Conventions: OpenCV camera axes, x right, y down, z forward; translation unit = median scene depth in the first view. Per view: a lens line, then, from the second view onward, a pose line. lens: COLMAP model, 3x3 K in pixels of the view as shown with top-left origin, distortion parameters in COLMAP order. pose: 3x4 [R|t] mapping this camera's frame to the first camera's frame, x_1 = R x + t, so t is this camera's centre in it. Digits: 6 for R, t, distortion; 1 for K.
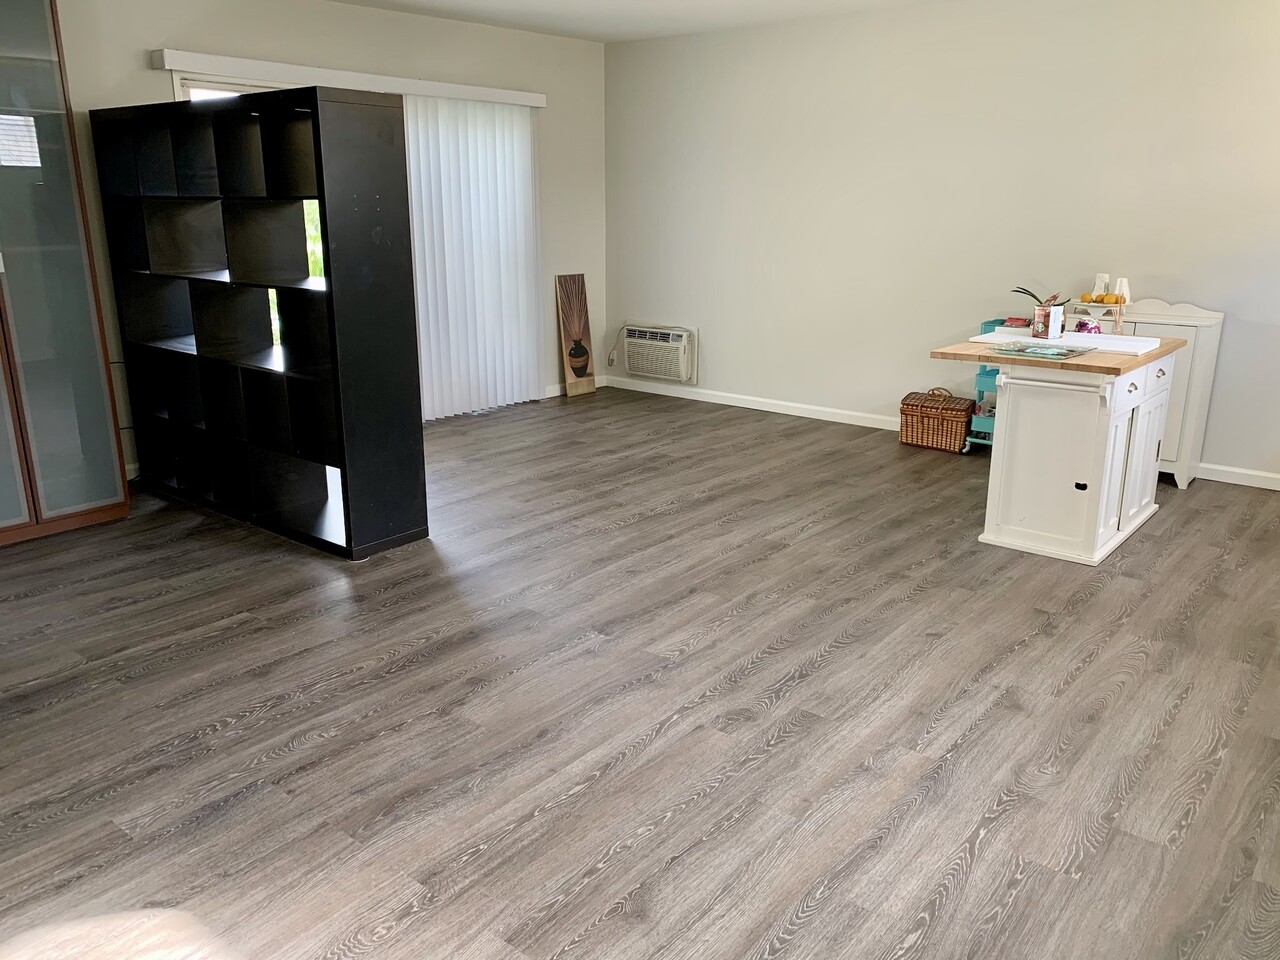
lens RADIAL K [[1001.4, 0, 640.0], [0, 1001.4, 480.0], [0, 0, 1]] dist [0.003398, 0.001034]
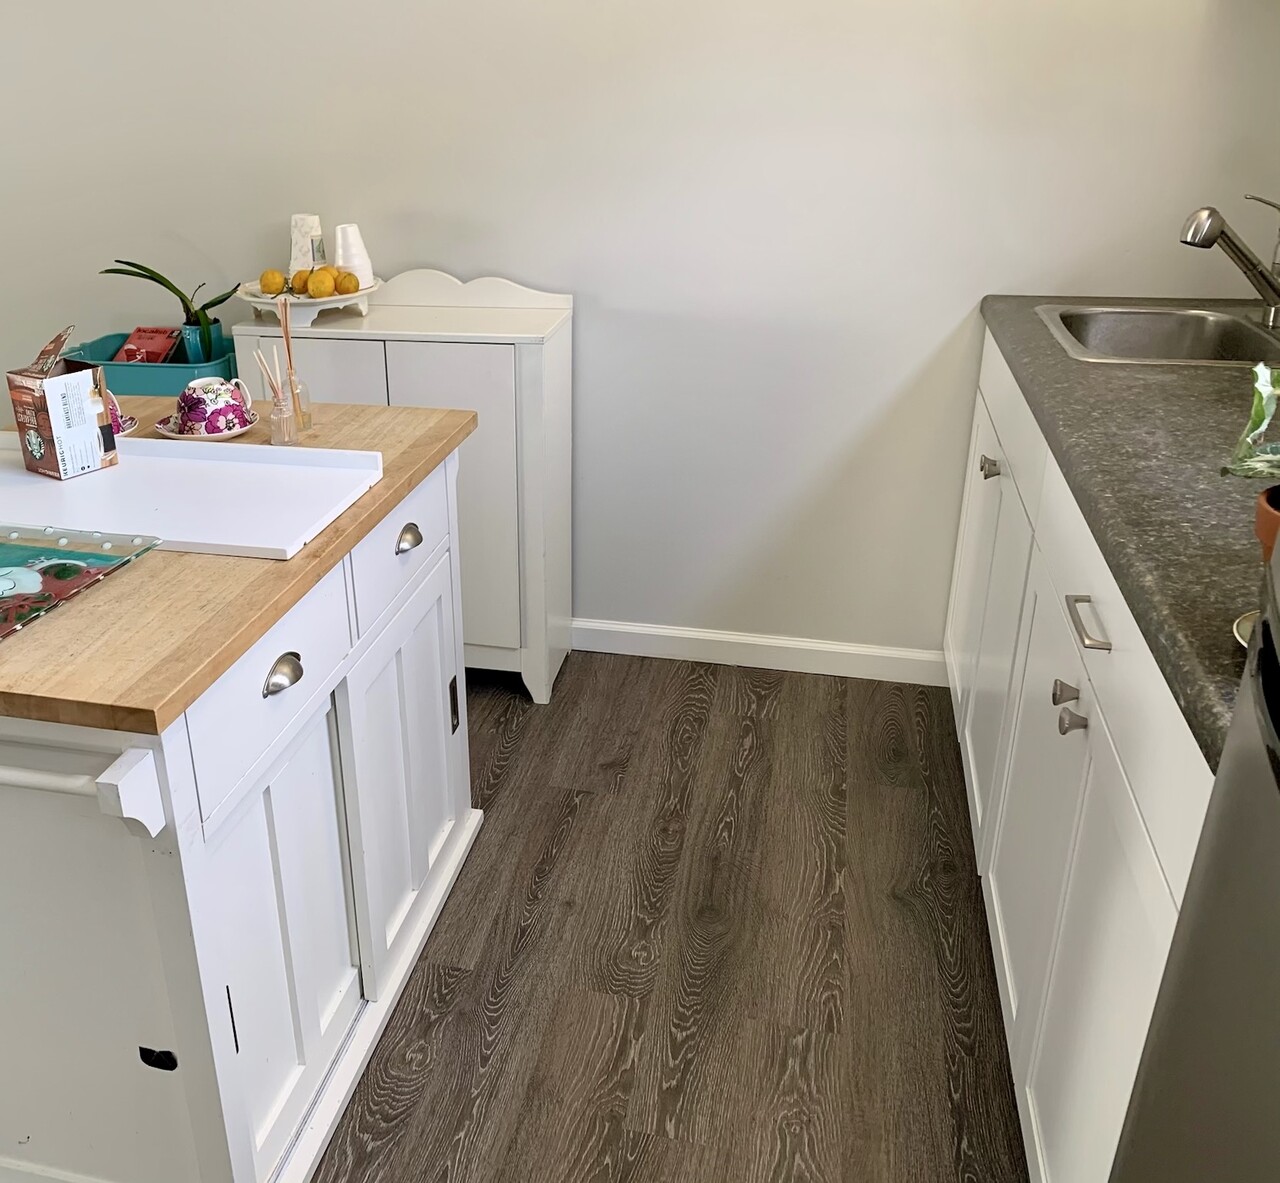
lens RADIAL K [[1201.2, 0, 518.8], [0, 1201.2, 585.0], [0, 0, 1]] dist [0.087608, -0.142594]
pose [[0.904726, -0.194153, 0.379177, 0.357622], [0.141569, 0.976543, 0.162240, -0.139145], [-0.401782, -0.093103, 0.910990, 0.549011]]
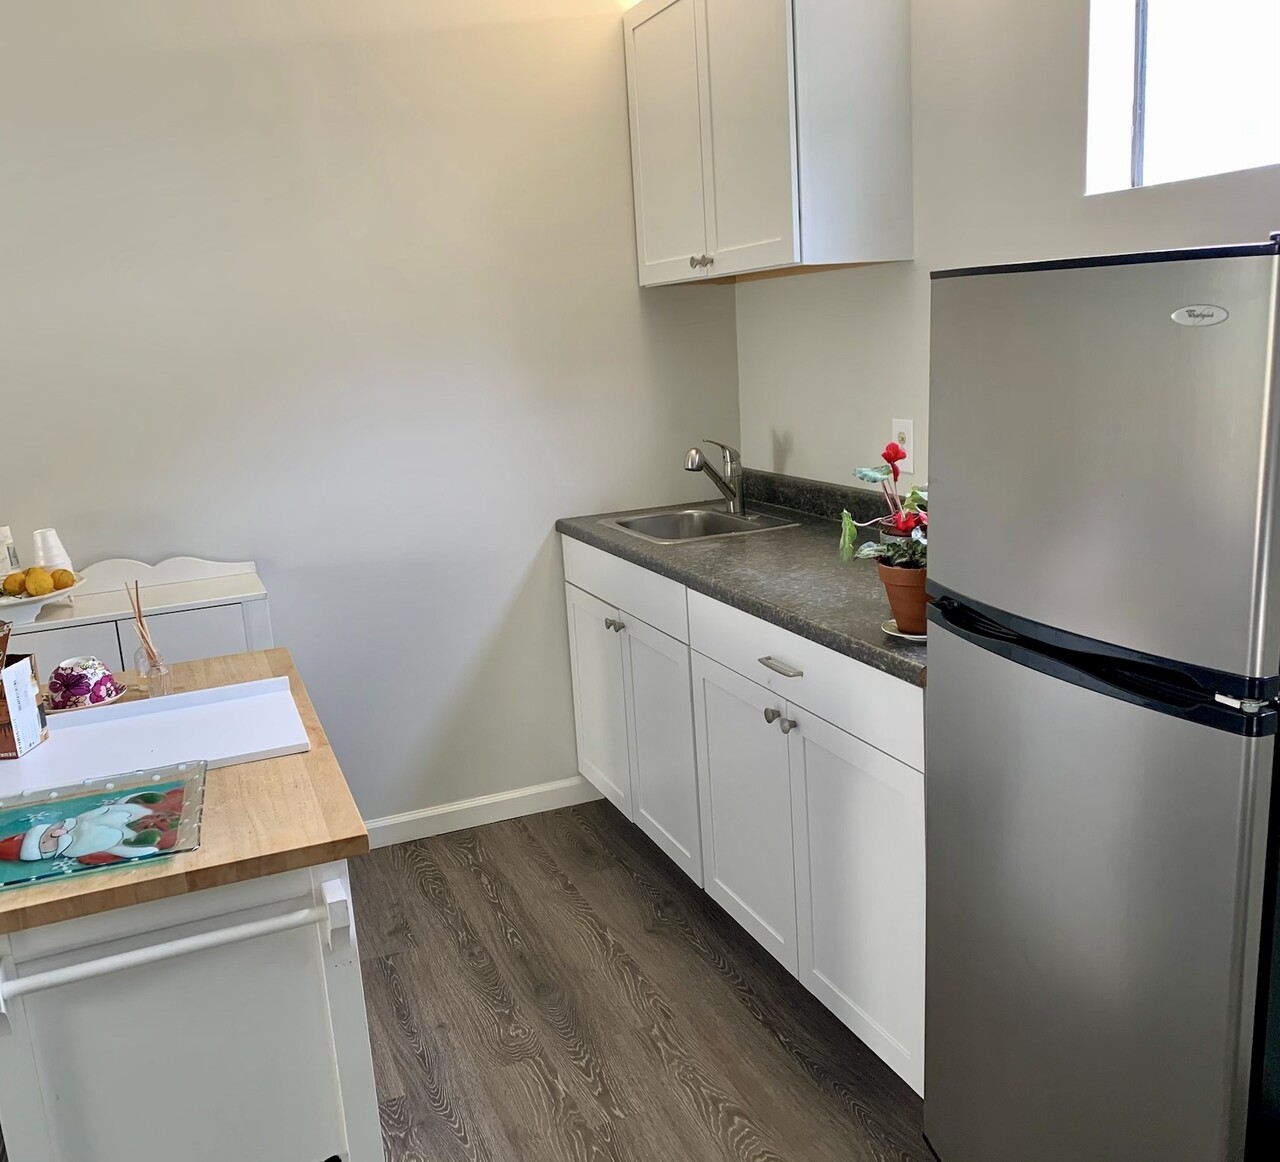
lens RADIAL K [[1166.2, 0, 640.0], [0, 1166.2, 581.0], [0, 0, 1]] dist [0.178254, -0.260228]
pose [[0.471881, -0.223289, 0.852919, 0.151333], [0.297230, 0.951056, 0.084537, -0.158126], [-0.830050, 0.213622, 0.515153, 0.543801]]
